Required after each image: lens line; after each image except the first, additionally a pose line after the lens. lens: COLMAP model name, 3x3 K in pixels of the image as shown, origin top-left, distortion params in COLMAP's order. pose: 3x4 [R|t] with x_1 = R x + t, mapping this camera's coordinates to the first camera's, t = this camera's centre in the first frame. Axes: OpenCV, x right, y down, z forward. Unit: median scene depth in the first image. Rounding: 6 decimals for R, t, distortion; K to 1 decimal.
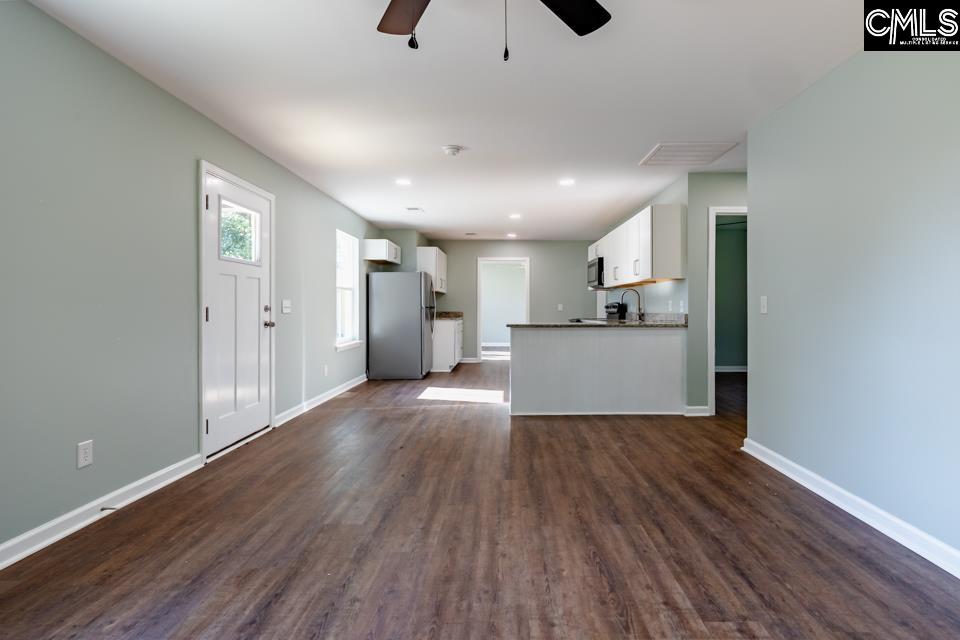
lens RADIAL K [[535.4, 0, 475.8], [0, 535.4, 301.4], [0, 0, 1]] dist [0.000294, -0.001736]
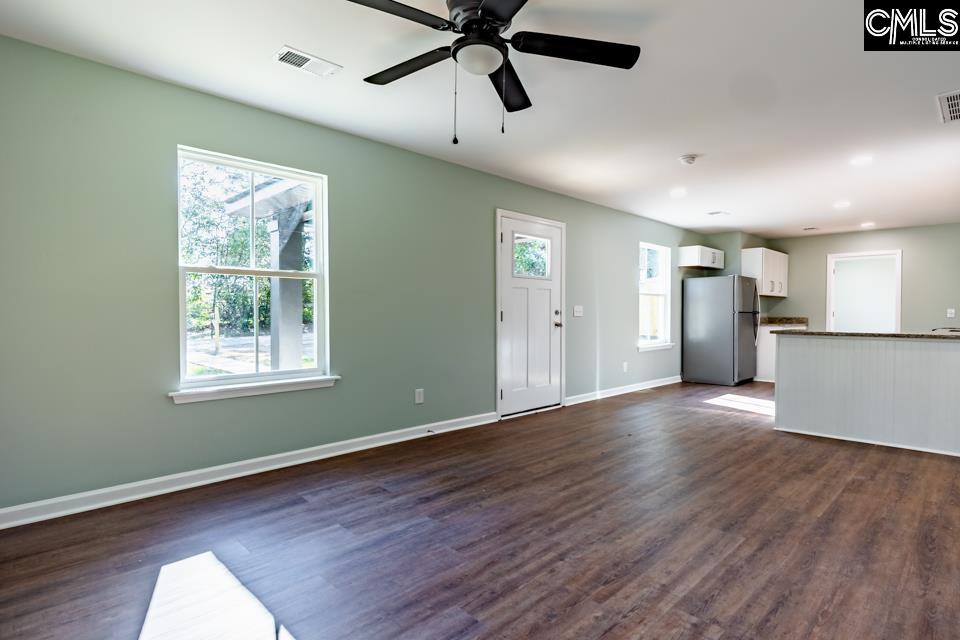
lens RADIAL K [[493.0, 0, 435.7], [0, 493.0, 319.0], [0, 0, 1]] dist [0.000391, -0.001127]
pose [[0.655168, 0.013131, -0.755369, 0.450836], [0.005627, 0.999736, 0.022259, 0.000839], [0.755462, -0.018834, 0.654922, 0.005867]]
